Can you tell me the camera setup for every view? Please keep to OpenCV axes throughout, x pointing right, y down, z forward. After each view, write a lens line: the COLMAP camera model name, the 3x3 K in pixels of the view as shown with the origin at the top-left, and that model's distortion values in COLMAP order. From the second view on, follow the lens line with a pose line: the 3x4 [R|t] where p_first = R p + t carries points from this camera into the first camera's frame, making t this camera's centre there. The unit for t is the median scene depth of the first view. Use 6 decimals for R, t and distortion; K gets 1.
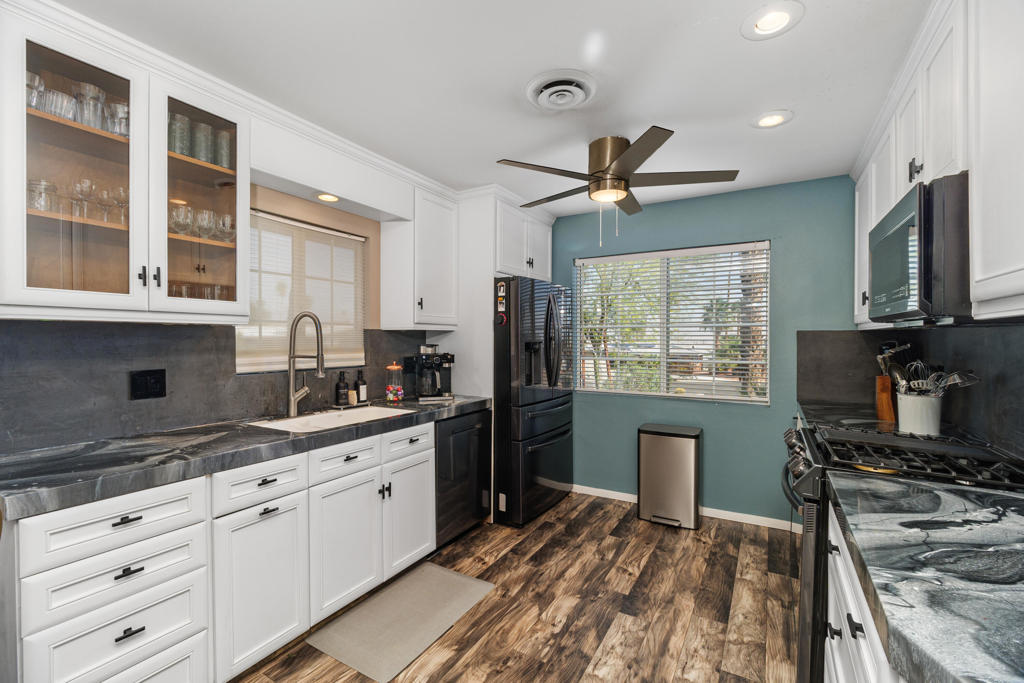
lens RADIAL K [[451.2, 0, 512.0], [0, 451.2, 341.5], [0, 0, 1]] dist [-0.000511, -0.000027]
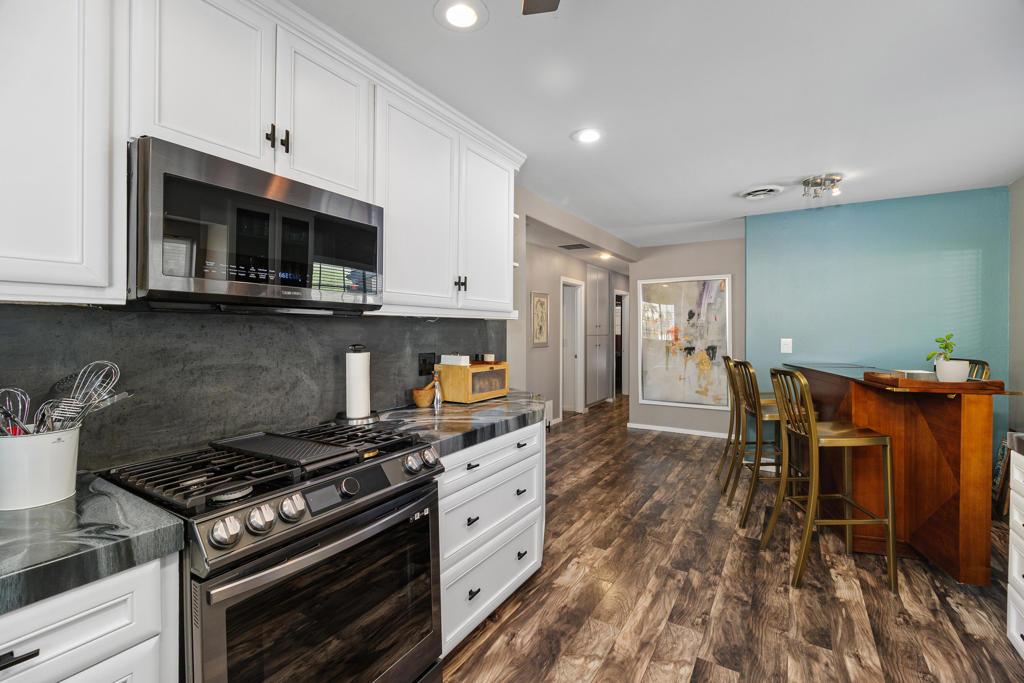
lens RADIAL K [[445.9, 0, 513.5], [0, 445.9, 328.9], [0, 0, 1]] dist [-0.002028, -0.000383]
pose [[-0.999449, -0.004356, 0.032909, 0.241456], [-0.004143, 0.999970, 0.006559, -0.006369], [-0.032936, 0.006419, -0.999437, 1.138742]]
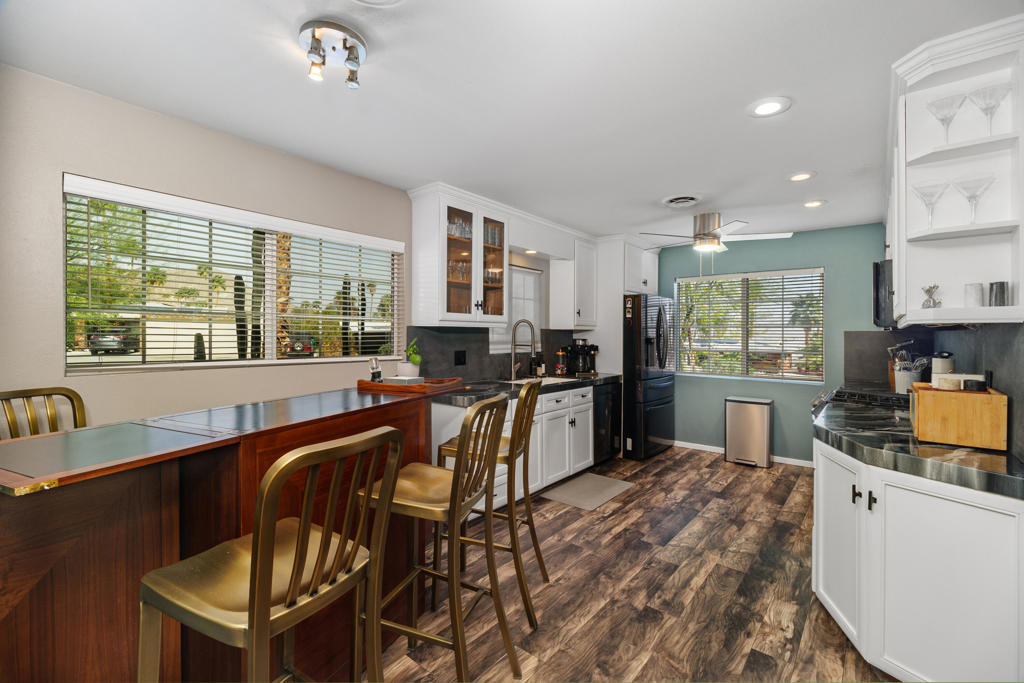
lens RADIAL K [[453.9, 0, 508.7], [0, 453.9, 330.2], [0, 0, 1]] dist [-0.000615, -0.000207]
pose [[0.986926, 0.002426, -0.161154, -0.205539], [-0.004976, 0.999869, -0.015418, 0.002349], [0.161096, 0.016019, 0.986809, -0.661548]]
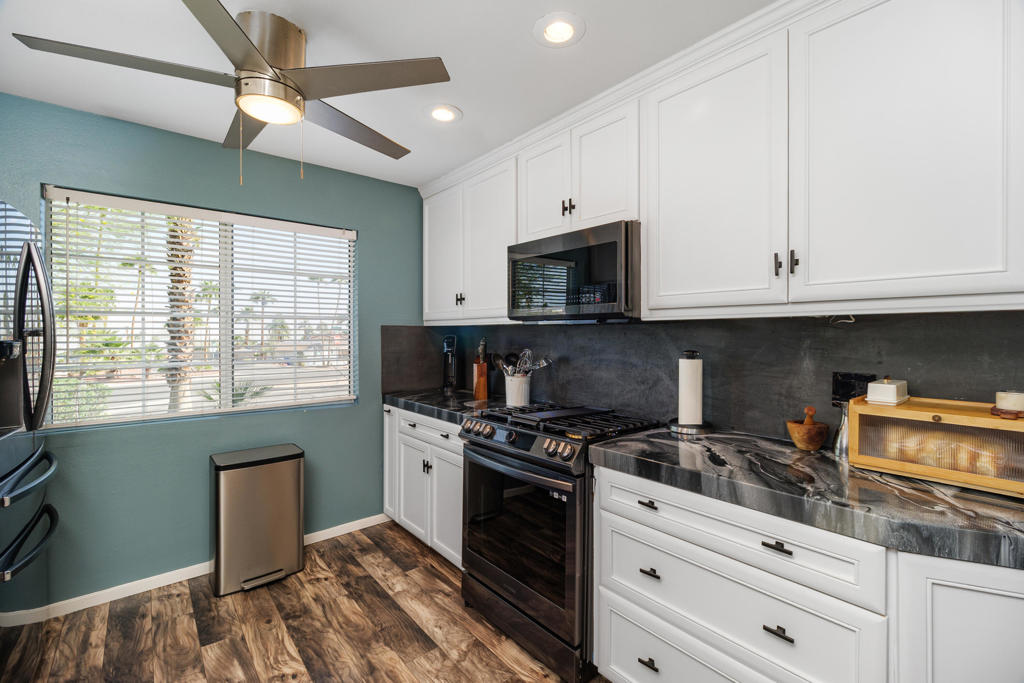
lens RADIAL K [[445.3, 0, 513.2], [0, 445.3, 335.0], [0, 0, 1]] dist [-0.000607, -0.000228]
pose [[0.336358, -0.001331, 0.941733, -0.247557], [0.005696, 0.999984, -0.000621, -0.000684], [-0.941717, 0.005573, 0.336360, 0.430063]]
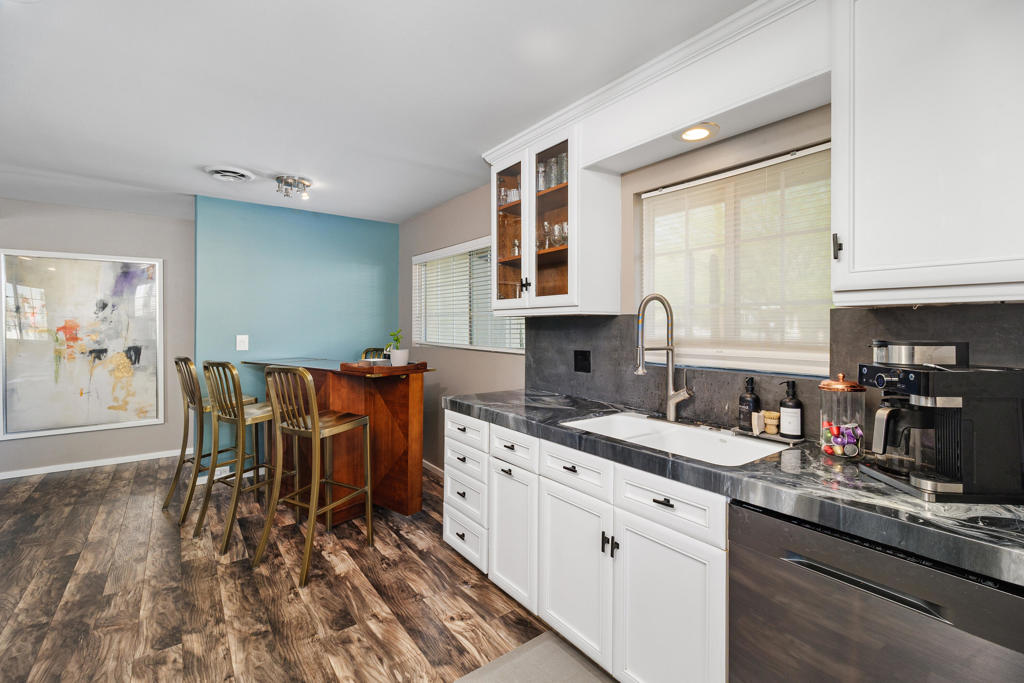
lens RADIAL K [[450.4, 0, 514.1], [0, 450.4, 322.8], [0, 0, 1]] dist [-0.004076, -0.000209]
pose [[-0.392151, -0.011377, -0.919830, 0.359515], [-0.009883, 0.999918, -0.008155, -0.004061], [0.919848, 0.005892, -0.392231, 0.969027]]
